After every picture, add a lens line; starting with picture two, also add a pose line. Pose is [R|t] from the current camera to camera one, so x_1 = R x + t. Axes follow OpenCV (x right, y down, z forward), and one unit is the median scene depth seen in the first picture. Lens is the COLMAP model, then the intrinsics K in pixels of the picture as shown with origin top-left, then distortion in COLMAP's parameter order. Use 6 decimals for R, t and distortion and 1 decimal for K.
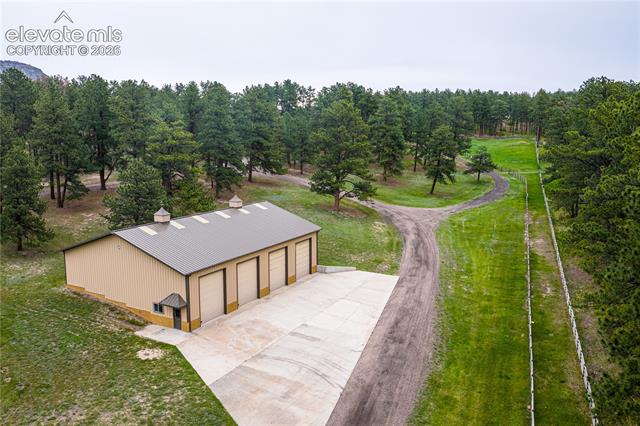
lens RADIAL K [[539.1, 0, 319.9], [0, 539.1, 213.0], [0, 0, 1]] dist [0.006478, -0.011533]
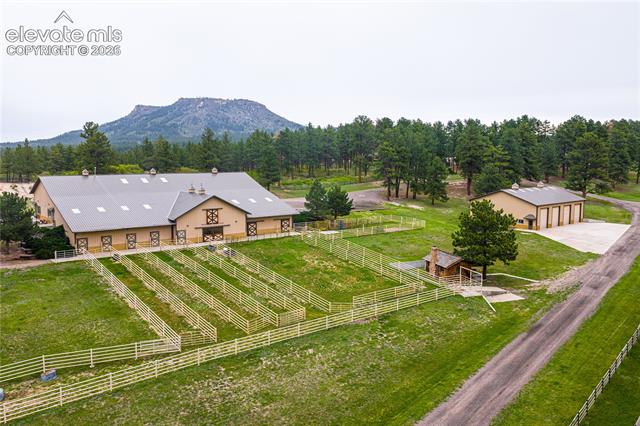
lens RADIAL K [[539.1, 0, 320.3], [0, 539.1, 212.6], [0, 0, 1]] dist [0.006478, -0.011533]
pose [[0.940380, 0.034336, -0.338388, -0.160897], [-0.052056, 0.997700, -0.043427, 0.141877], [0.336118, 0.058453, 0.940004, -0.770502]]
